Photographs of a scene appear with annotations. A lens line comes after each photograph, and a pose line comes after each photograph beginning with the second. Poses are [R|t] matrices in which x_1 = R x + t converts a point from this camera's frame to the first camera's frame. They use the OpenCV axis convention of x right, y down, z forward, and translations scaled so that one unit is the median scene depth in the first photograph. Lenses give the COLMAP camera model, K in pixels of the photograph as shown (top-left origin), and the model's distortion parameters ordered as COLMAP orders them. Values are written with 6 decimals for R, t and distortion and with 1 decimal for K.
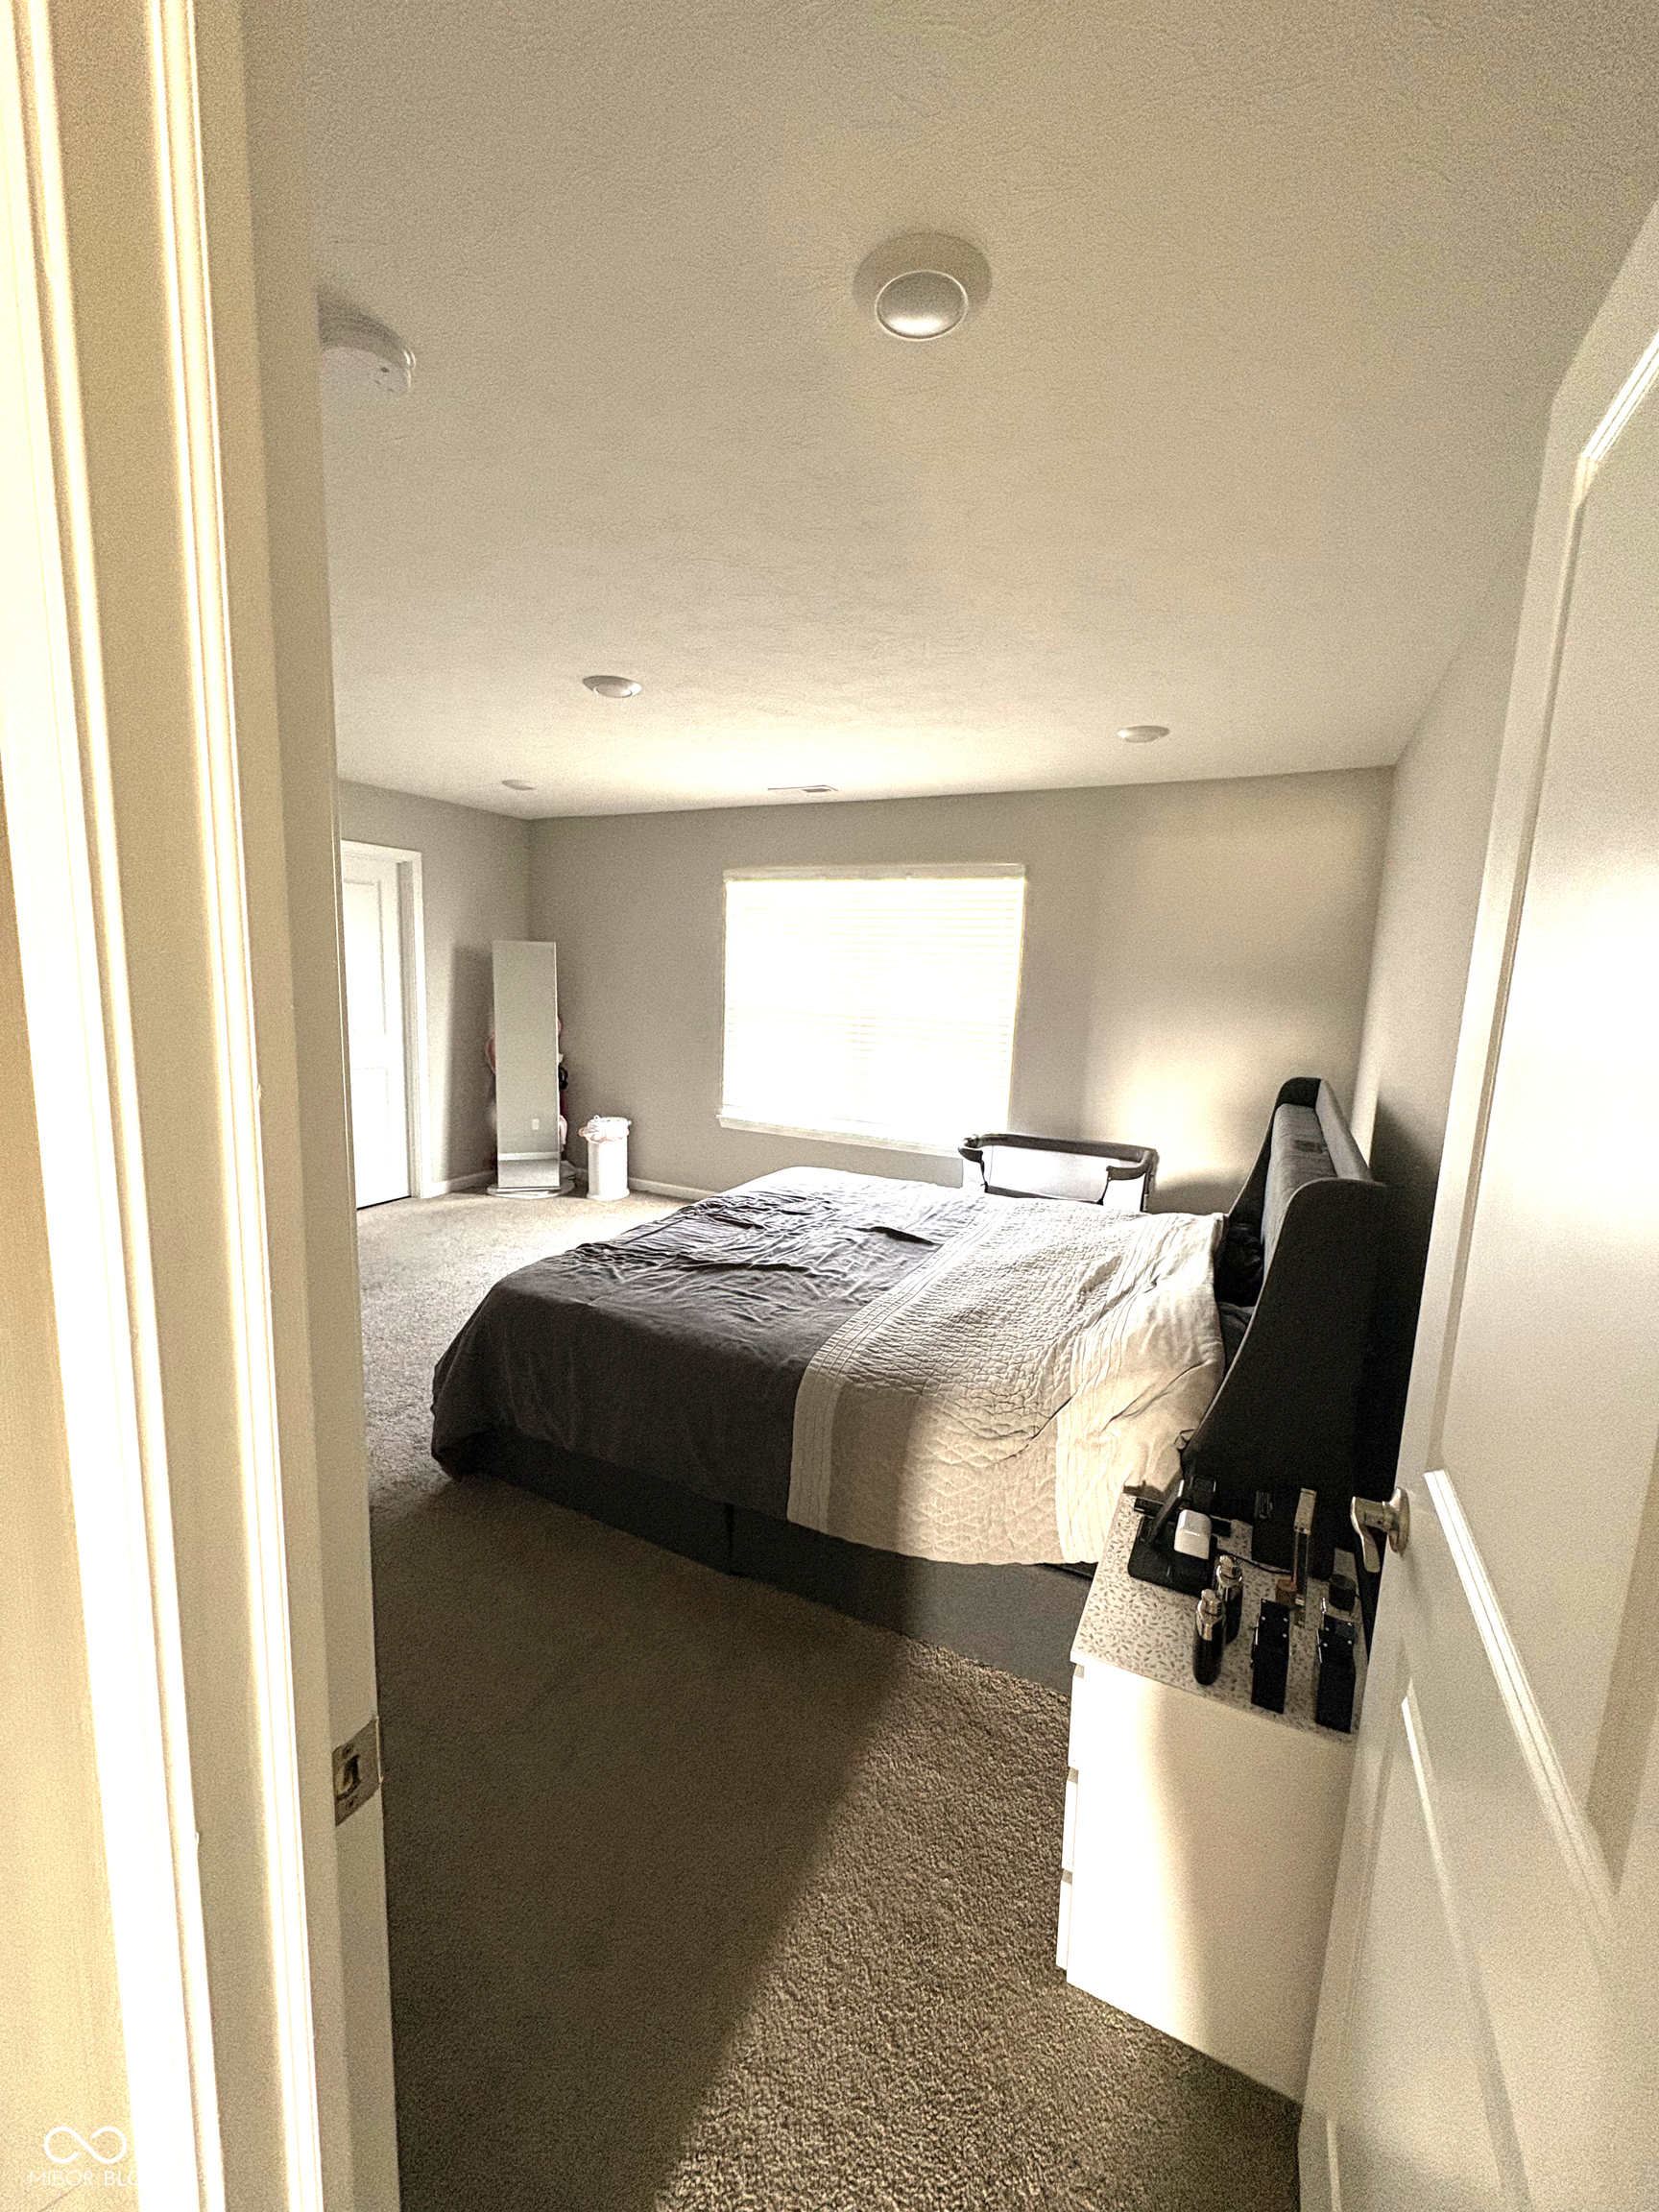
lens RADIAL K [[879.0, 0, 827.5], [0, 879.0, 1107.7], [0, 0, 1]] dist [-0.000551, -0.001056]
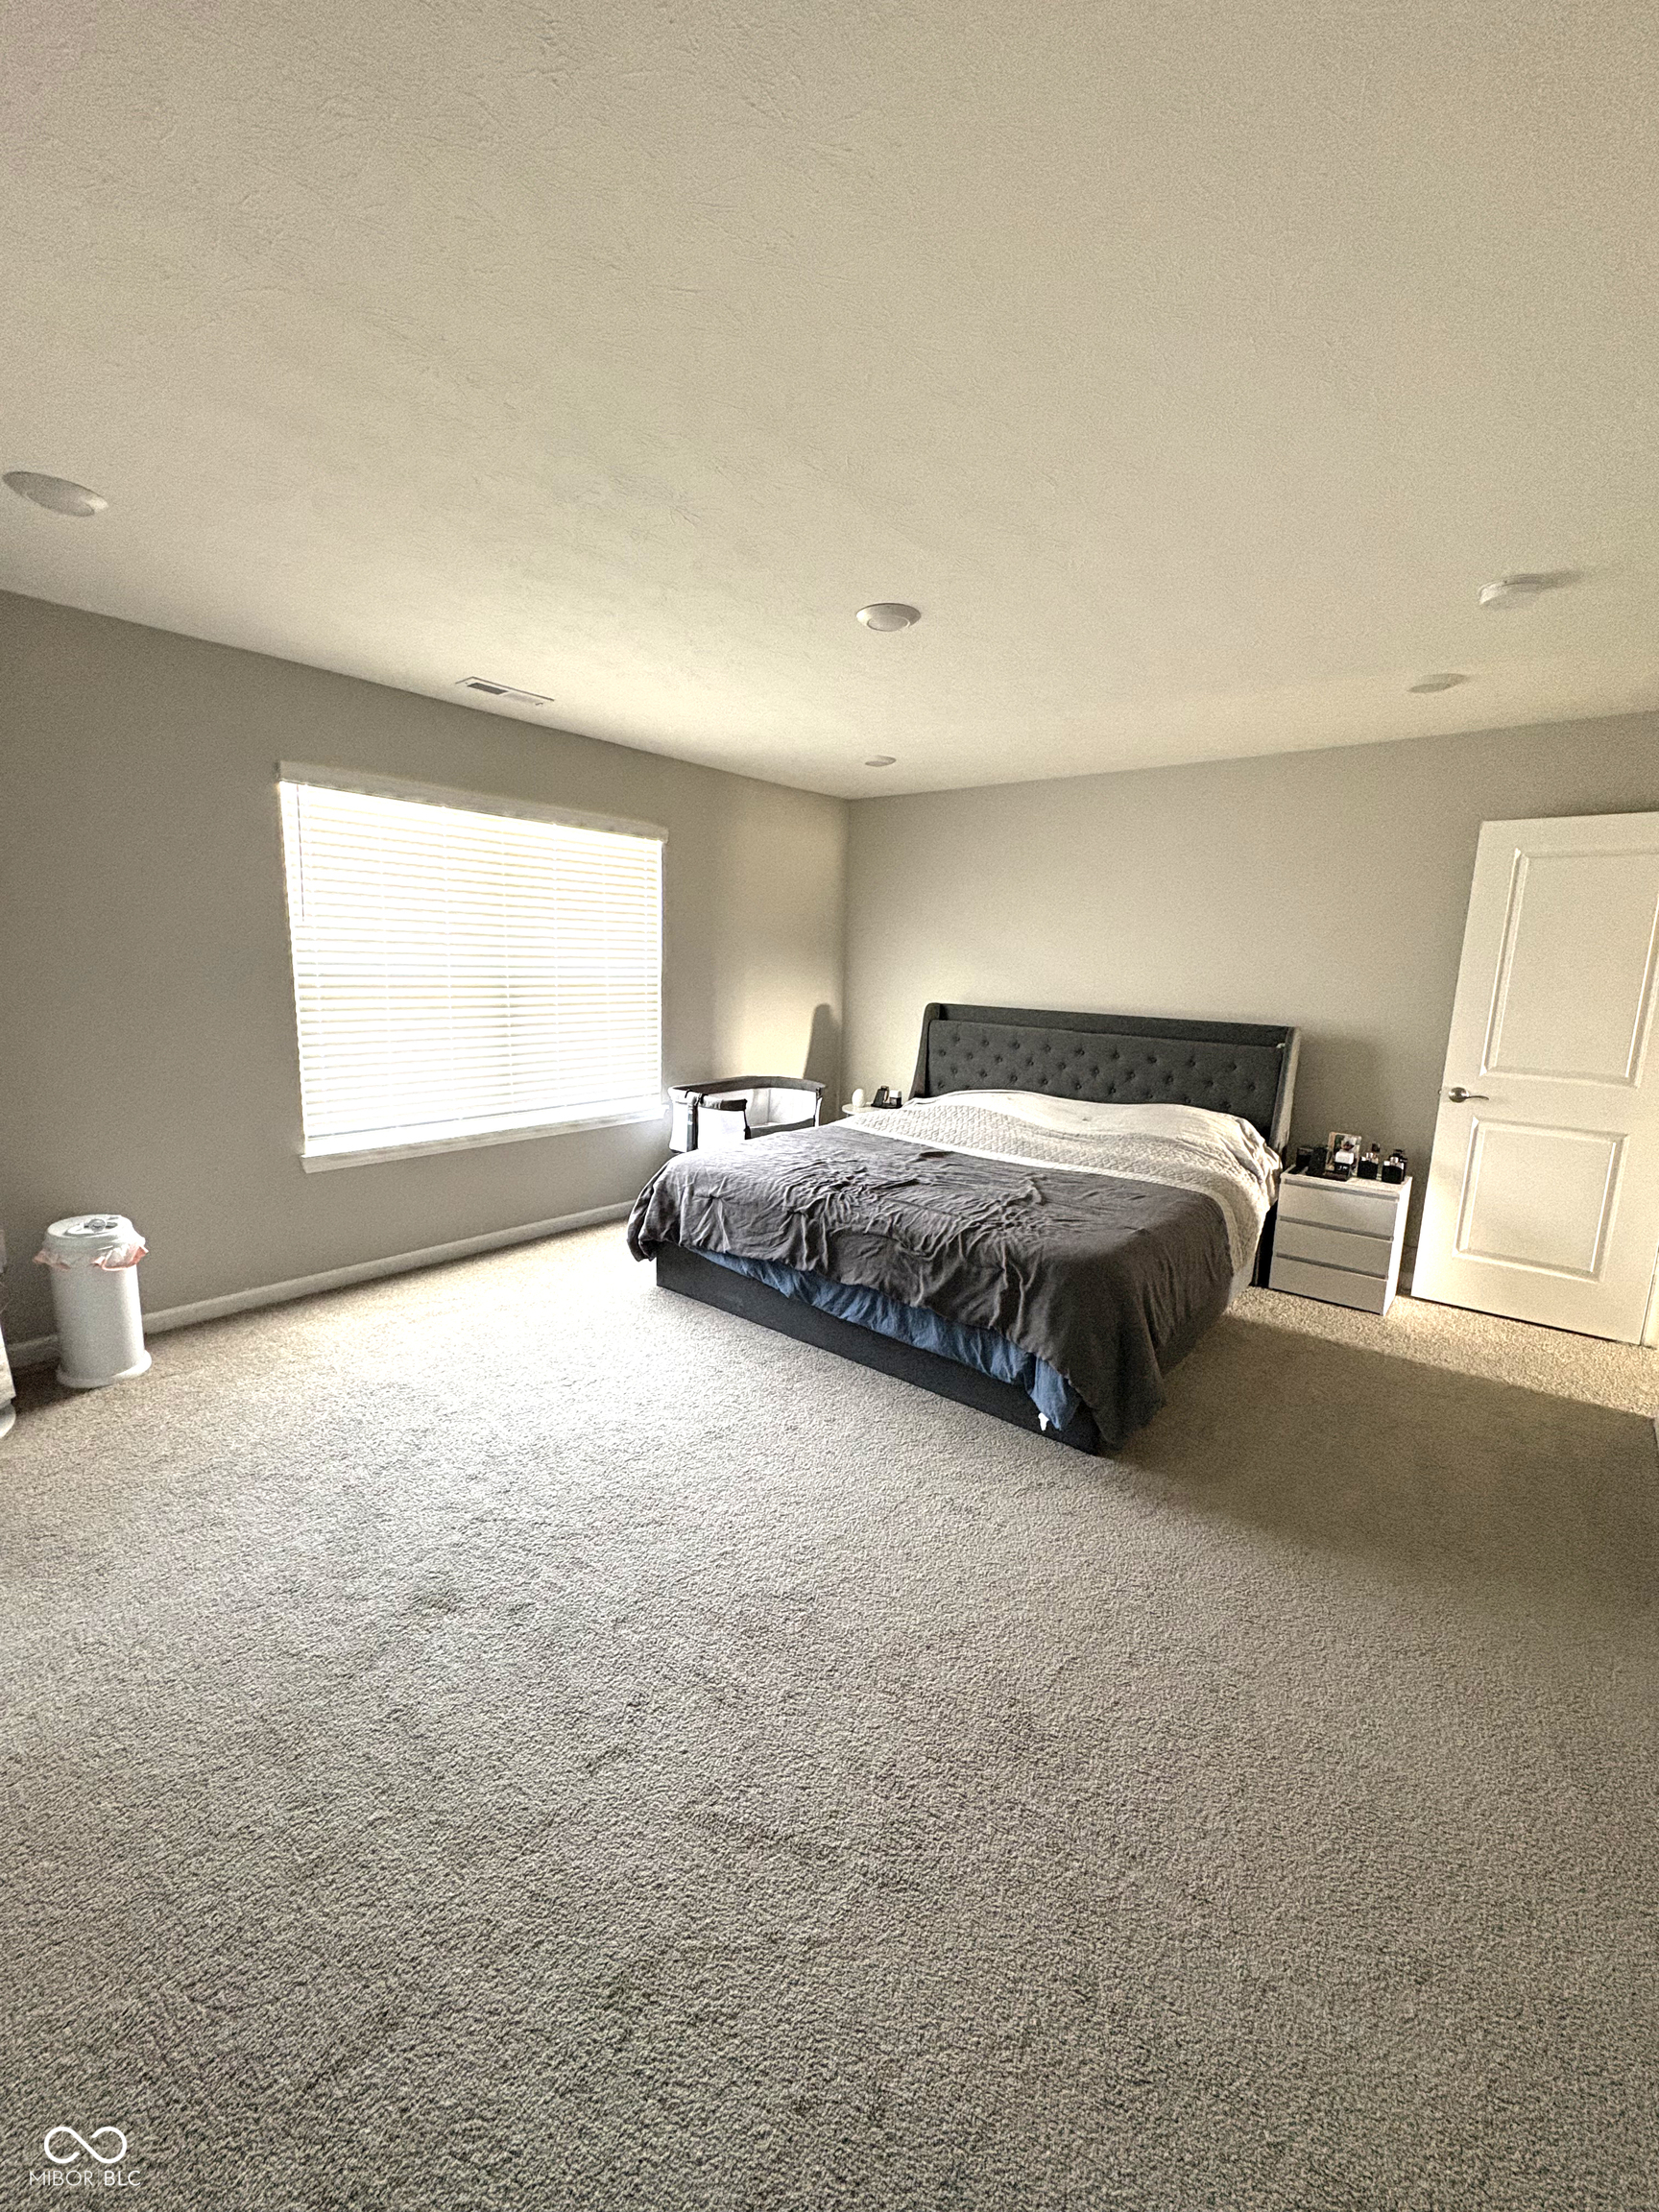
lens RADIAL K [[879.0, 0, 829.2], [0, 879.0, 1104.0], [0, 0, 1]] dist [-0.000551, -0.001056]
pose [[0.226329, -0.193058, 0.954727, -0.672749], [0.126449, 0.977690, 0.167726, -0.091225], [-0.965808, 0.082764, 0.245691, 0.500334]]
